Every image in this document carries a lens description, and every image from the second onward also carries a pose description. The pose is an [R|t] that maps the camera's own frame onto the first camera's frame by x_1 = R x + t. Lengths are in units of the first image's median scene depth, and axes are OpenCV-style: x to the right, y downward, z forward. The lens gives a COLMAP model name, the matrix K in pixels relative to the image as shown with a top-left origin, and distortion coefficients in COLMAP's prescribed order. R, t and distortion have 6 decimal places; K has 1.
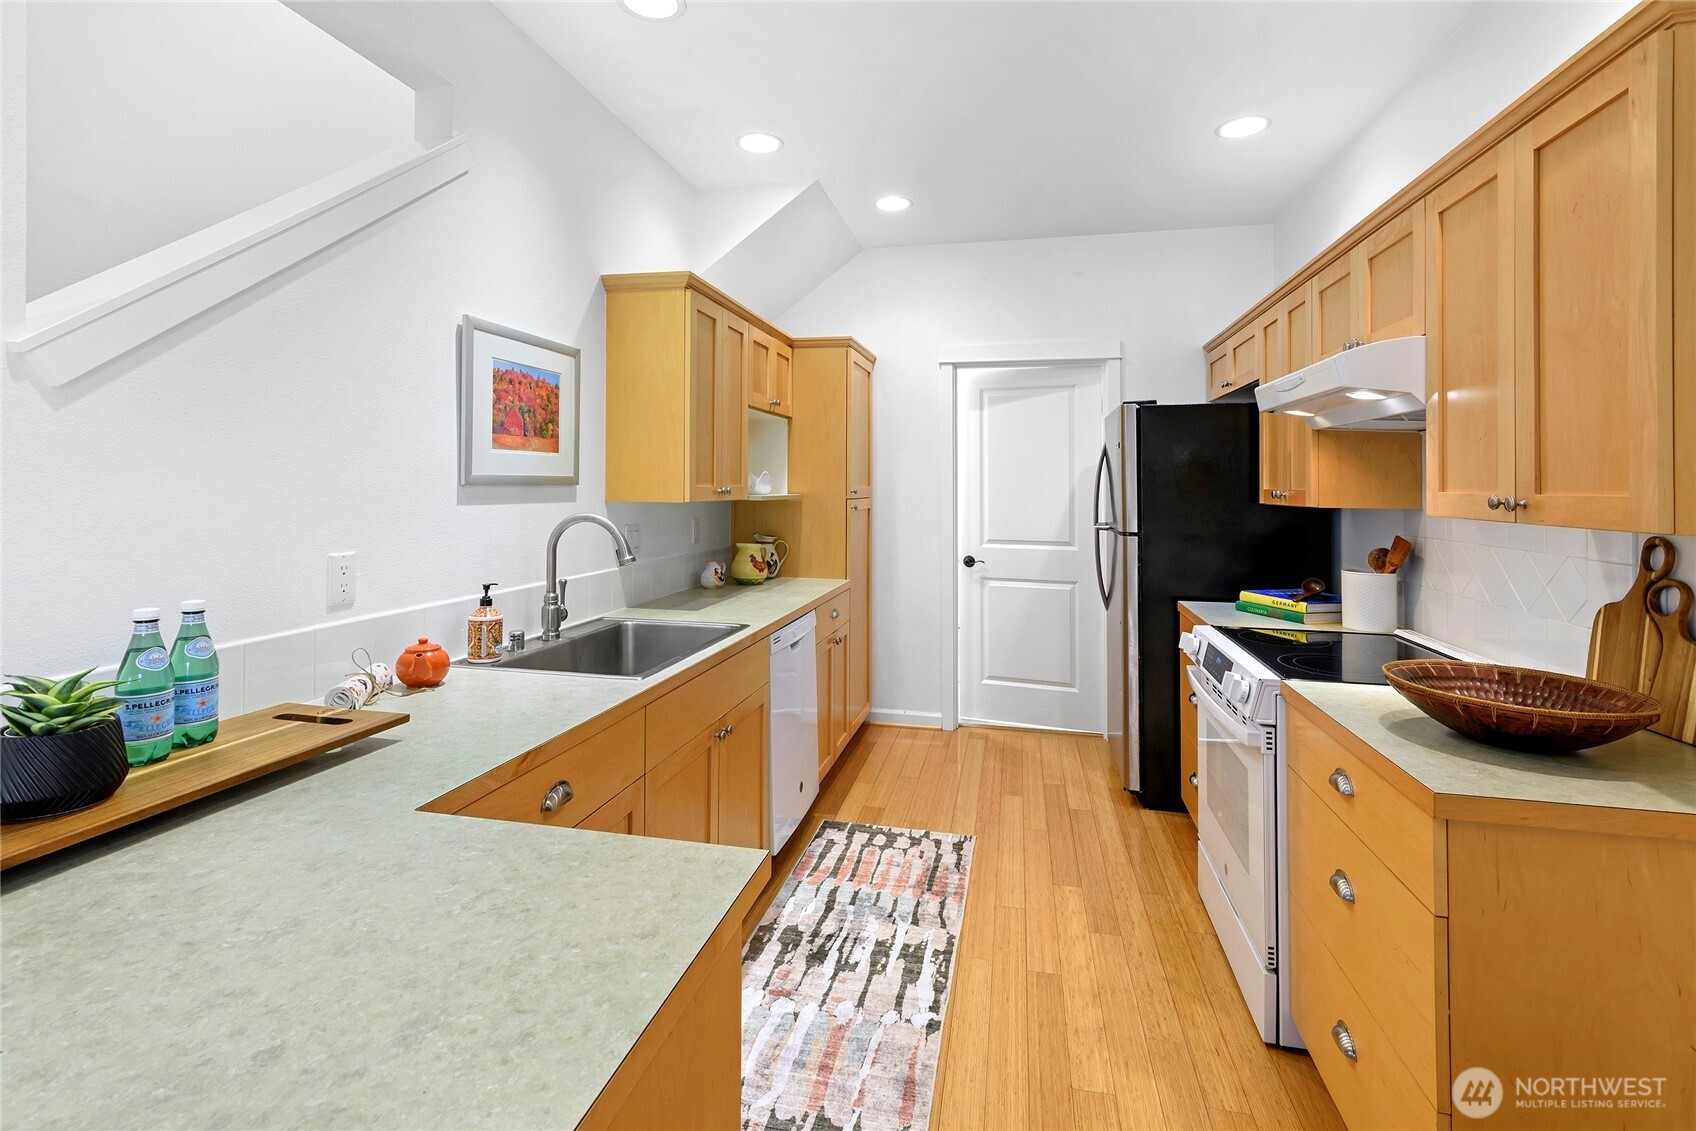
lens RADIAL K [[822.8, 0, 834.2], [0, 822.8, 469.8], [0, 0, 1]] dist [0.012334, -0.001208]
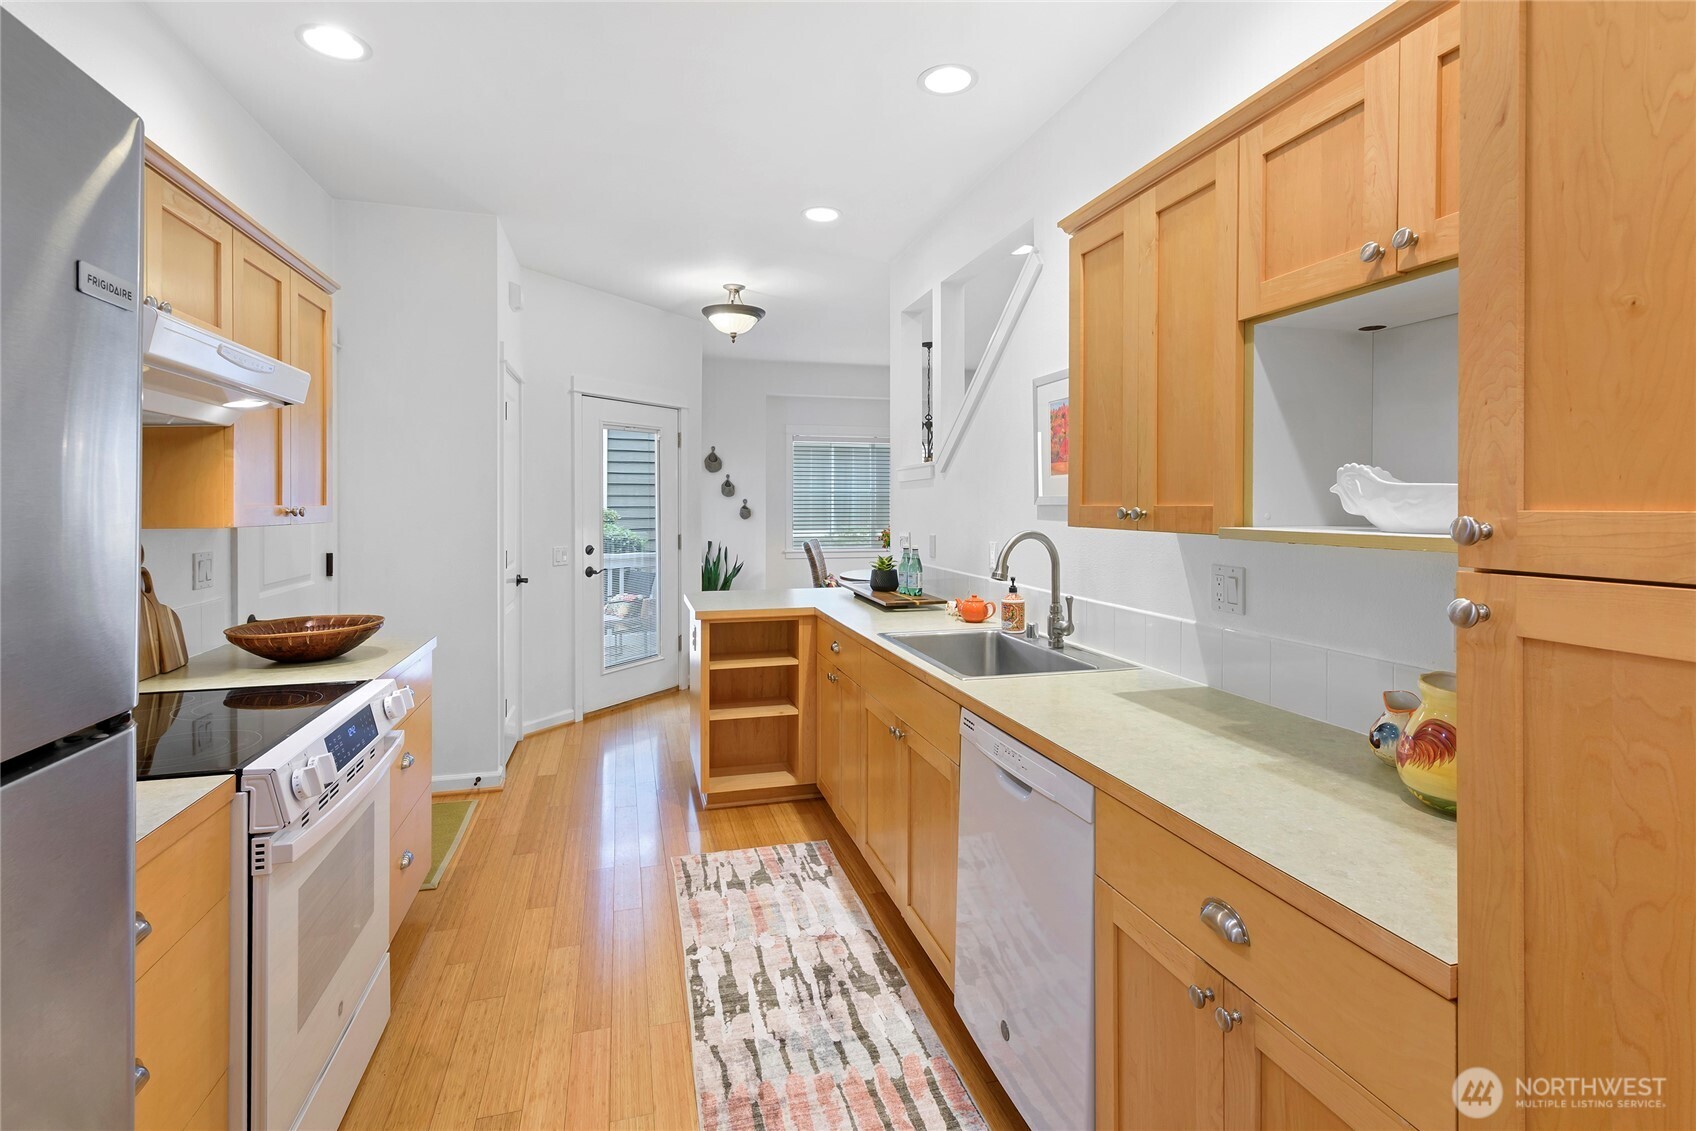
lens RADIAL K [[822.8, 0, 836.6], [0, 822.8, 505.7], [0, 0, 1]] dist [0.012334, -0.001208]
pose [[-0.889034, -0.011316, -0.457702, 0.425127], [-0.002047, 0.999783, -0.020741, 0.045087], [0.457837, -0.017503, -0.888864, 1.888850]]
